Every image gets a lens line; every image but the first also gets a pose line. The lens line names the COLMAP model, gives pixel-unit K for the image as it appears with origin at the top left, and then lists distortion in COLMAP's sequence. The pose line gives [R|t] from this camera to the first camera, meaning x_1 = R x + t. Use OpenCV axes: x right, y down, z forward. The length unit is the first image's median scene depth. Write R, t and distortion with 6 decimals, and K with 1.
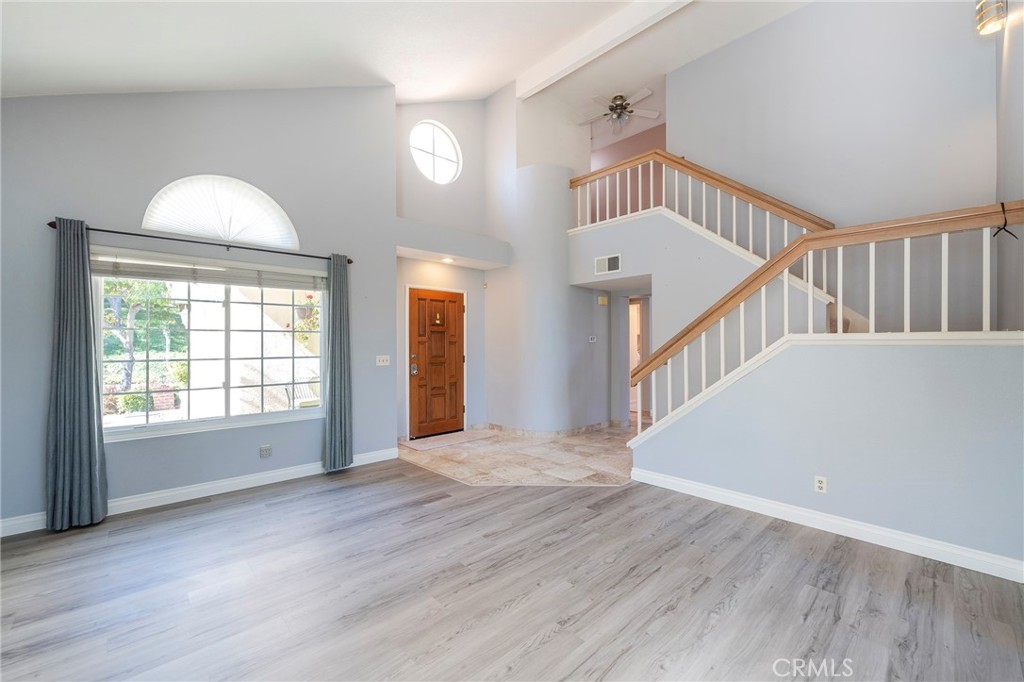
lens RADIAL K [[411.9, 0, 513.5], [0, 411.9, 334.8], [0, 0, 1]] dist [-0.000447, 0.000010]
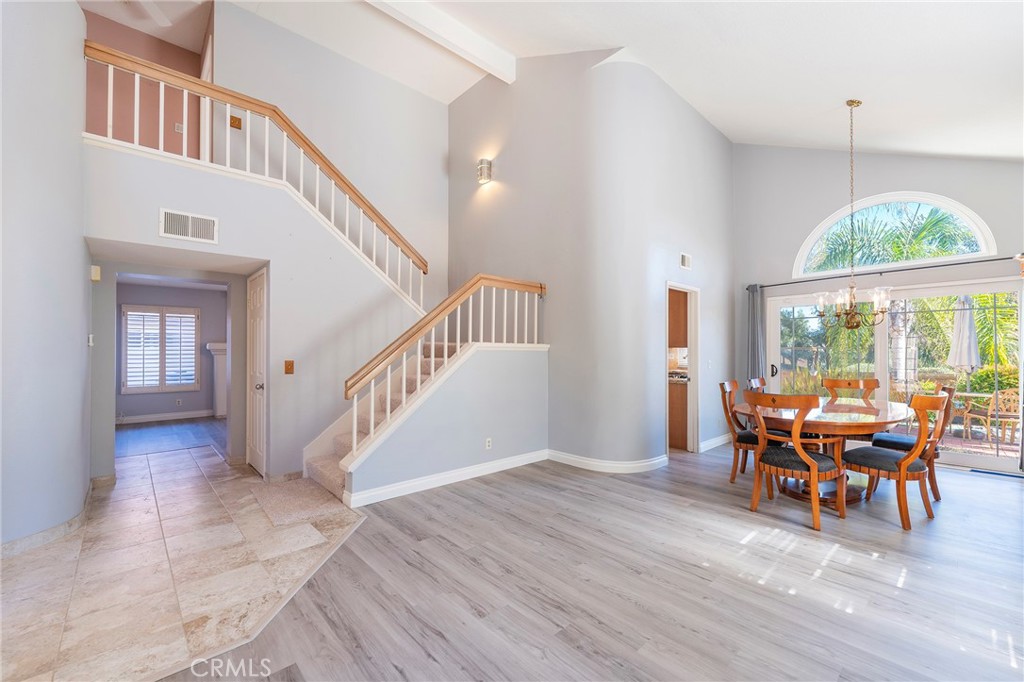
lens RADIAL K [[408.7, 0, 508.8], [0, 408.7, 349.5], [0, 0, 1]] dist [0.001096, 0.000073]
pose [[0.039364, 0.000811, 0.999225, -0.706428], [-0.024765, 0.999693, 0.000164, 0.018307], [-0.998918, -0.024752, 0.039372, 0.842696]]
